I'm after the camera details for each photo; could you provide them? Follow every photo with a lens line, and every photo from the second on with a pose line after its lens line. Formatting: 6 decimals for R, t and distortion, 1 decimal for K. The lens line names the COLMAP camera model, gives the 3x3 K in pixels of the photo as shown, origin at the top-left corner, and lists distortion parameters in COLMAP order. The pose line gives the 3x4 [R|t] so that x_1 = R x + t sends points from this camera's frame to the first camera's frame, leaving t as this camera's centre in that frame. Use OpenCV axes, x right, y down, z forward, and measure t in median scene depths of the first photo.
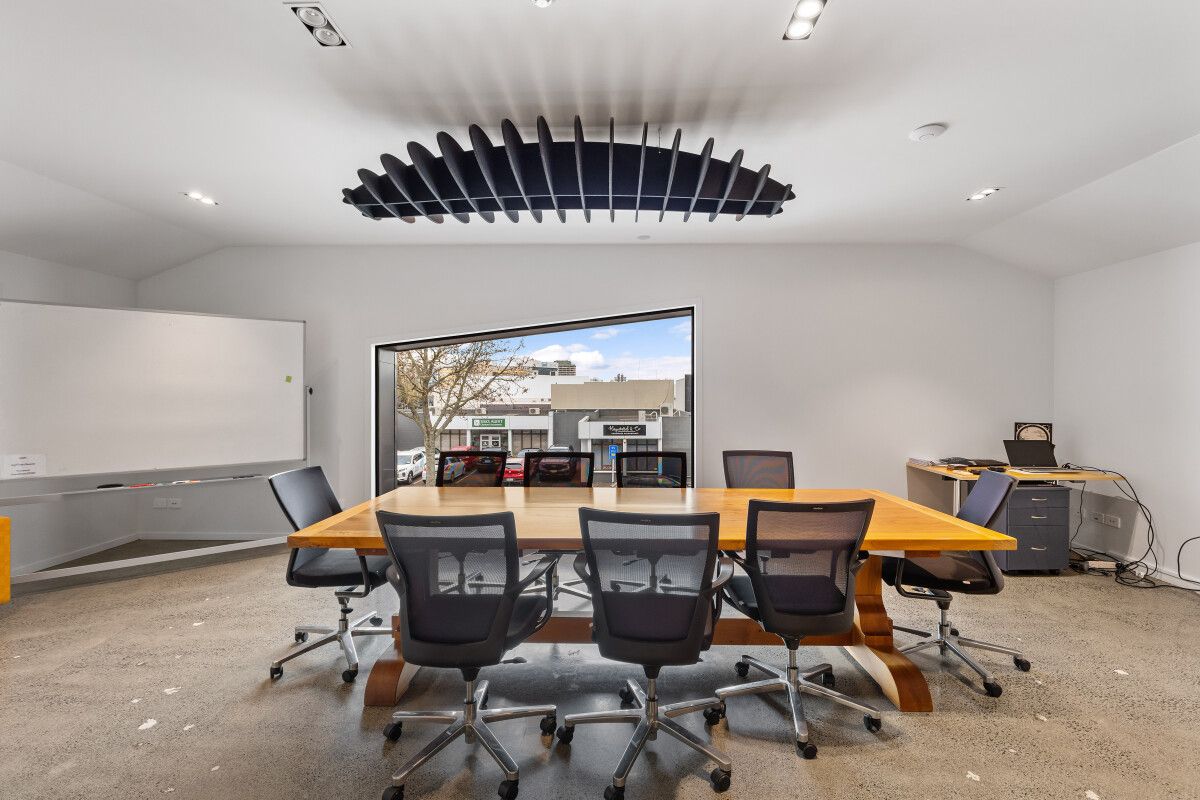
lens RADIAL K [[545.3, 0, 601.5], [0, 545.3, 399.4], [0, 0, 1]] dist [0.001813, 0.000243]
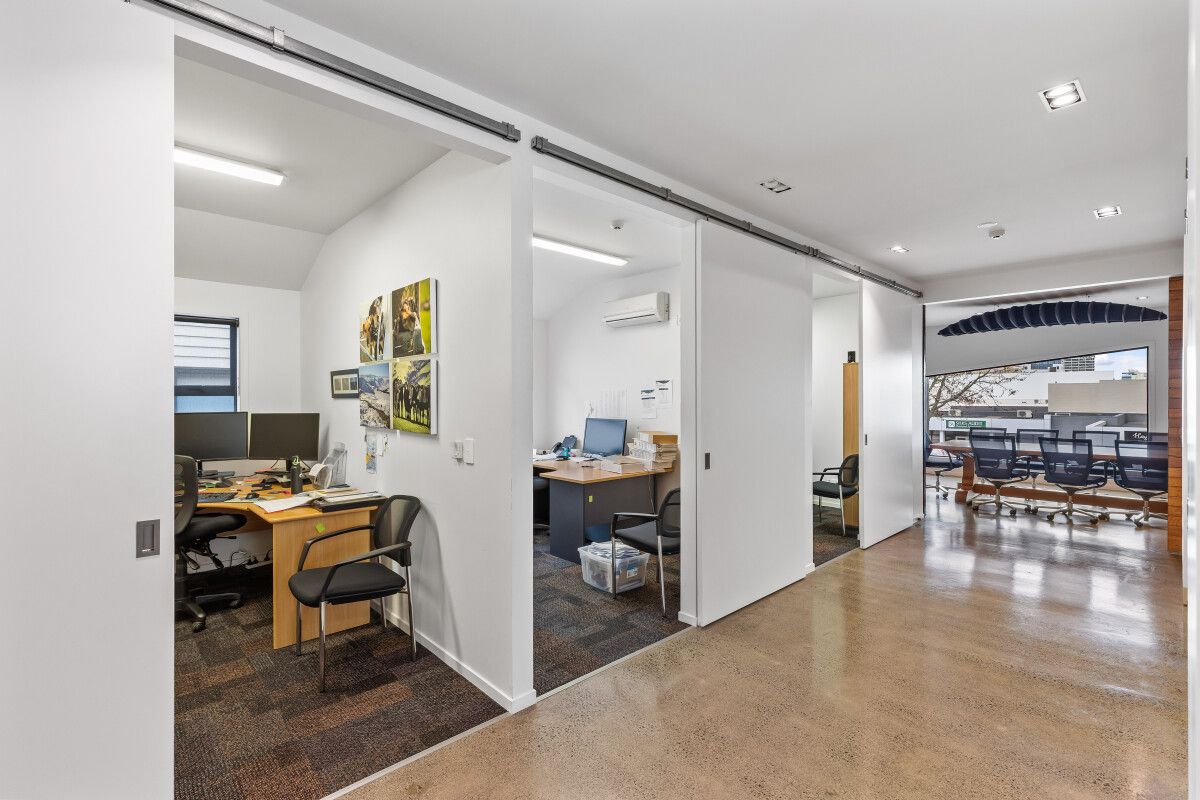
lens RADIAL K [[545.3, 0, 596.2], [0, 545.3, 399.5], [0, 0, 1]] dist [0.001813, 0.000243]
pose [[0.705552, 0.000610, -0.708658, 0.021203], [-0.001270, 0.999999, -0.000403, -0.001436], [0.708657, 0.001184, 0.705552, -0.170013]]
